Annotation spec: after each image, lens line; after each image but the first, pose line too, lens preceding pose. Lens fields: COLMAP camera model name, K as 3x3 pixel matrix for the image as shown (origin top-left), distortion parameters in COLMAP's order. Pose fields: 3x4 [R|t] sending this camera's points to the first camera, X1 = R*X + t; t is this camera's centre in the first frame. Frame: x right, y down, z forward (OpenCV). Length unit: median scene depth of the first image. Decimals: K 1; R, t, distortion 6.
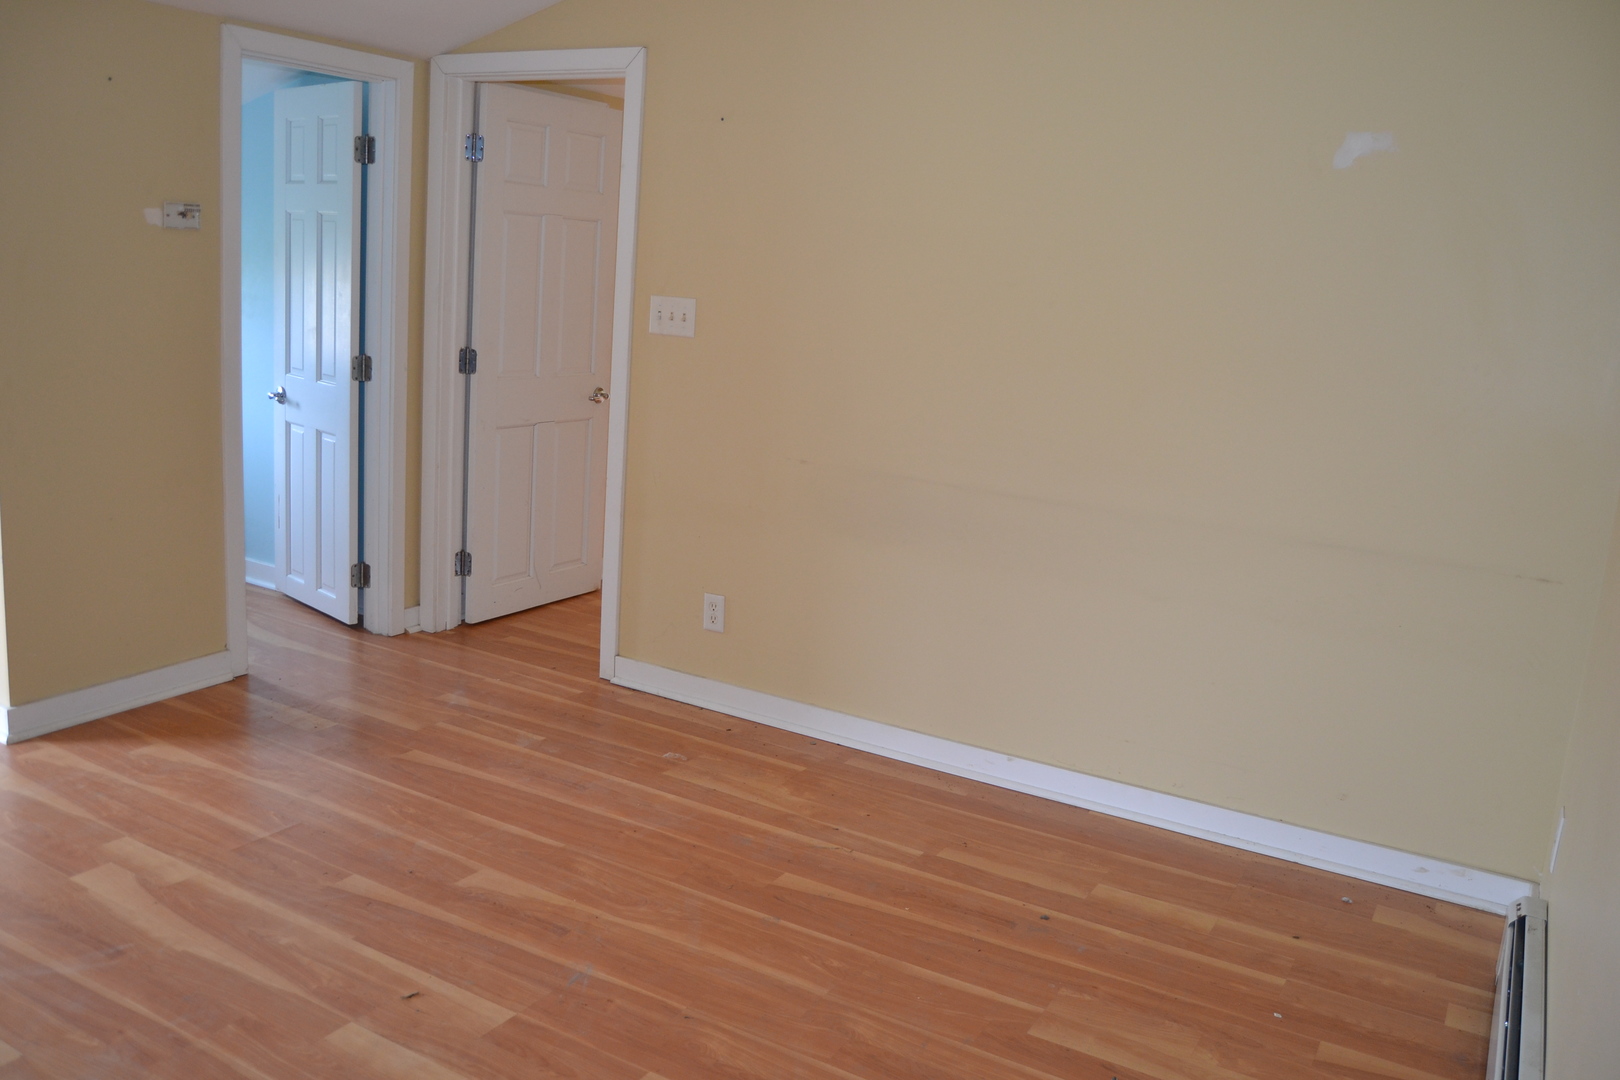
lens RADIAL K [[1325.7, 0, 810.0], [0, 1325.7, 540.0], [0, 0, 1]] dist [-0.096777, 0.050100]
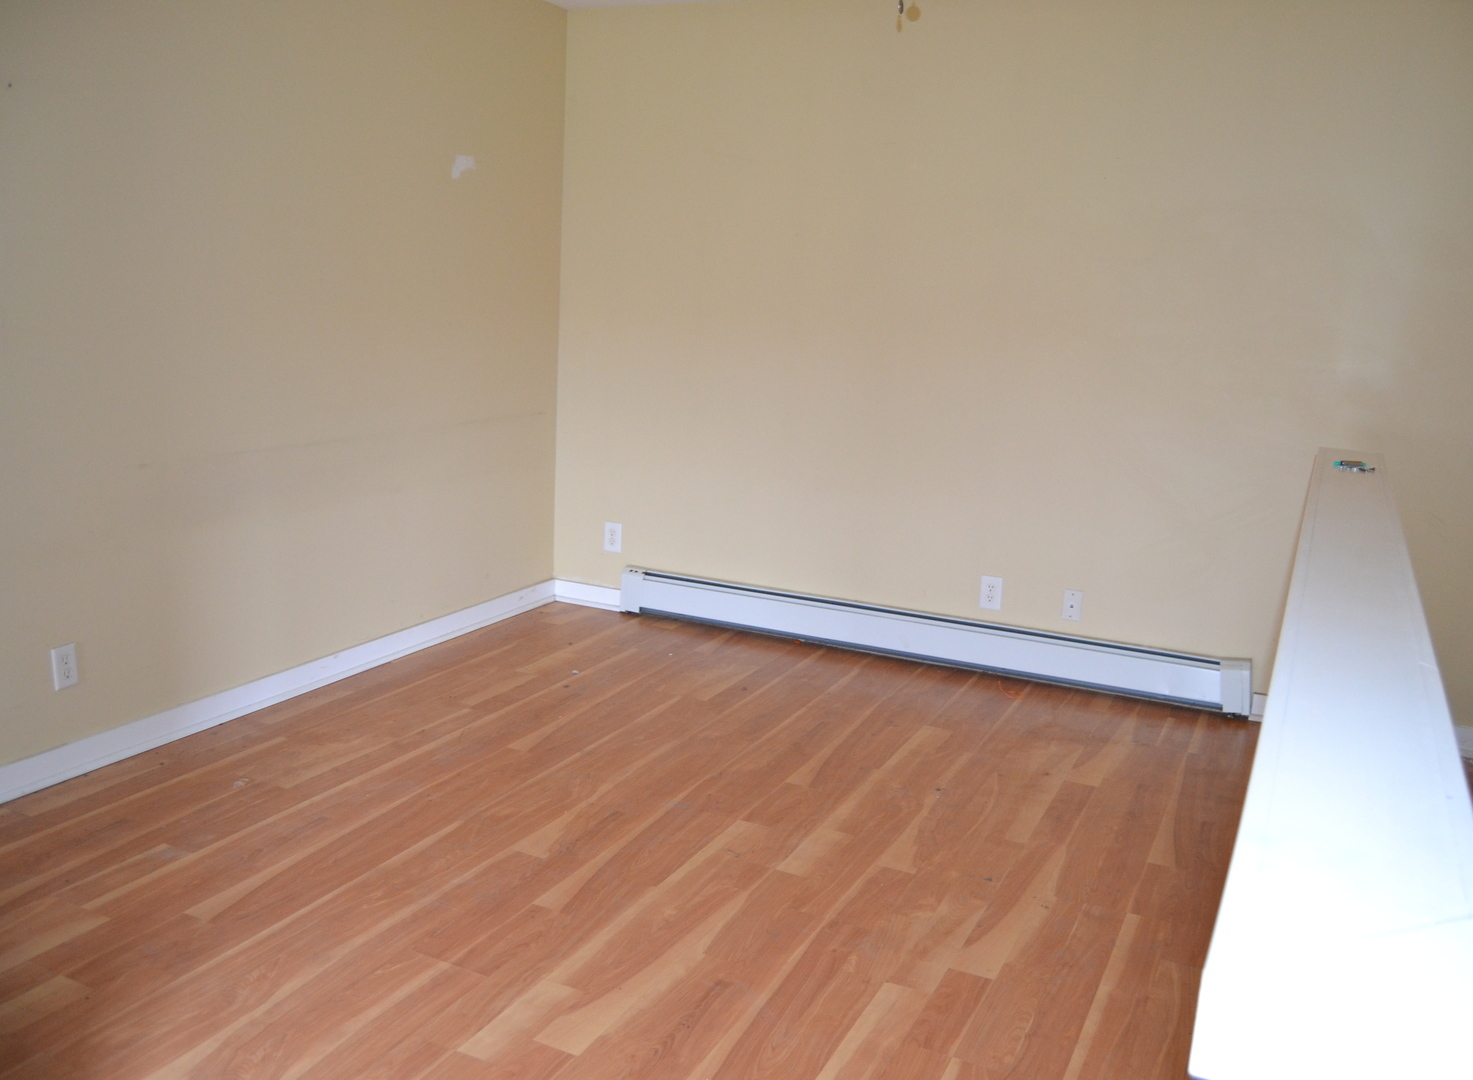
lens RADIAL K [[1286.0, 0, 736.5], [0, 1286.0, 540.0], [0, 0, 1]] dist [-0.082208, -0.002675]
pose [[-0.070591, -0.271691, 0.959792, -1.249302], [0.153154, 0.947832, 0.279569, -0.266770], [-0.985678, 0.166732, -0.025298, 0.832301]]
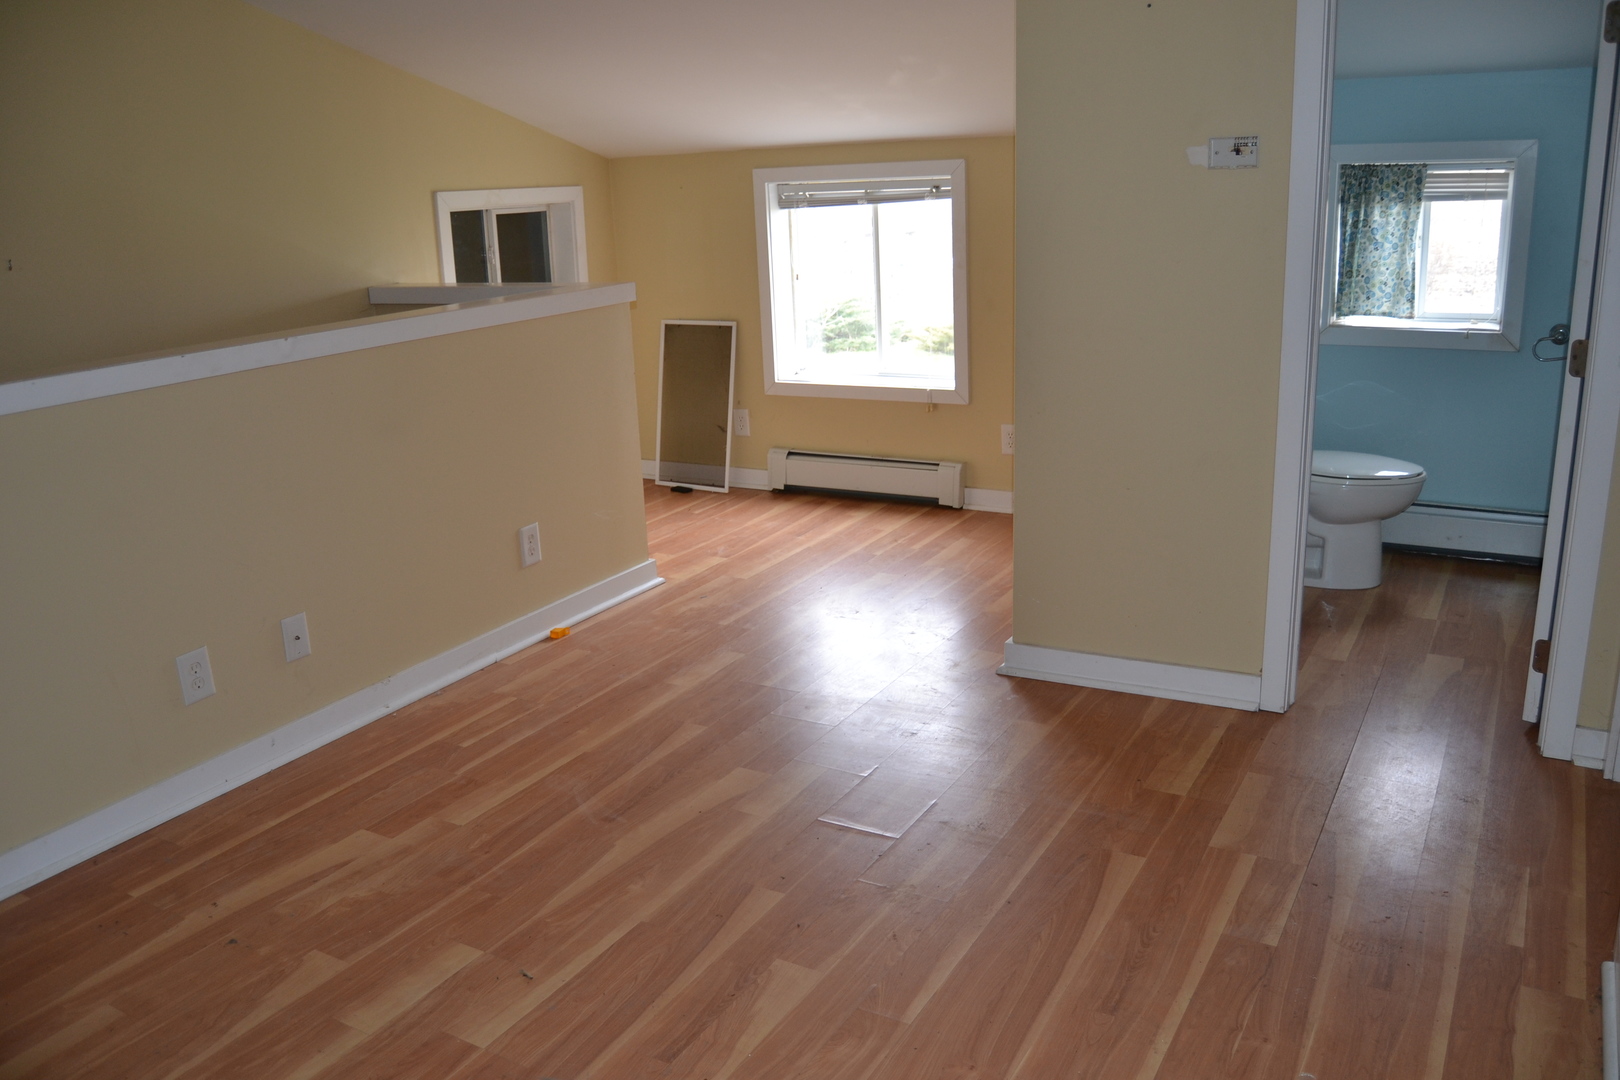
lens RADIAL K [[1292.2, 0, 806.1], [0, 1292.2, 542.2], [0, 0, 1]] dist [-0.093298, 0.032067]
pose [[-0.008908, 0.209433, -0.977782, 0.477802], [-0.168332, 0.963553, 0.207919, -0.169555], [0.985690, 0.166444, 0.026671, 0.962000]]
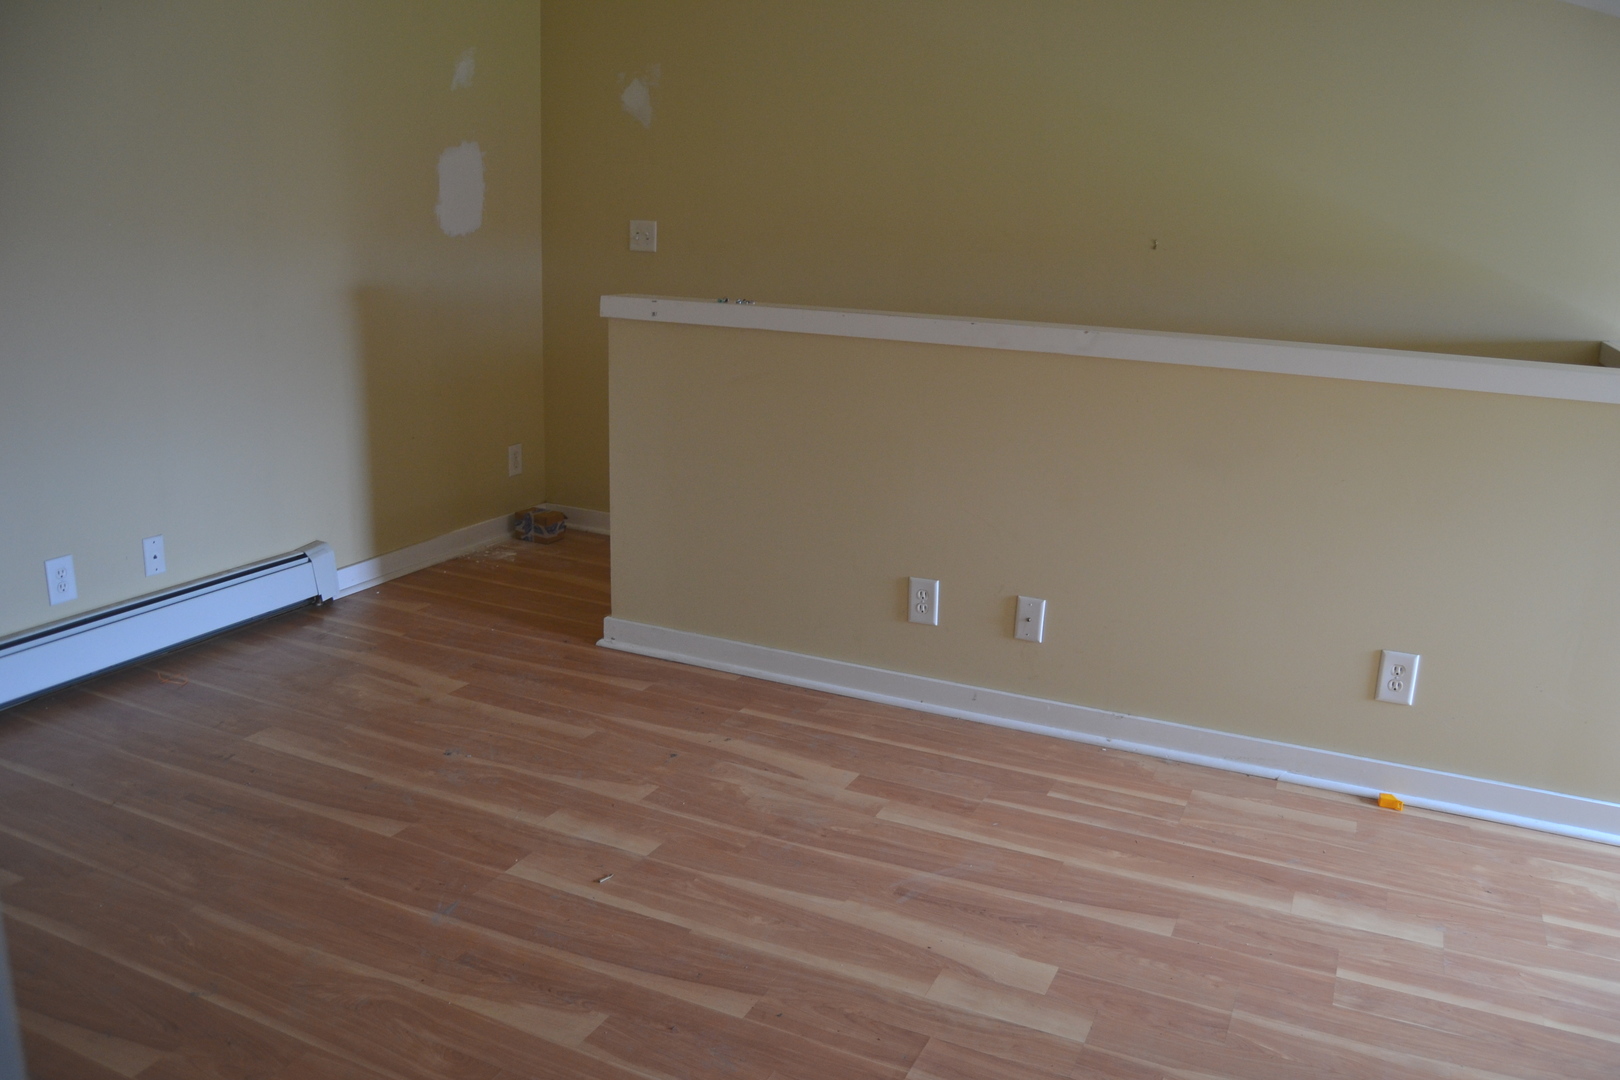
lens RADIAL K [[1292.2, 0, 806.1], [0, 1292.2, 542.2], [0, 0, 1]] dist [-0.093298, 0.032067]
pose [[-0.991640, -0.078263, -0.102588, -0.291379], [-0.115804, 0.890473, 0.440053, -0.330800], [0.056912, 0.448255, -0.892092, 1.565199]]
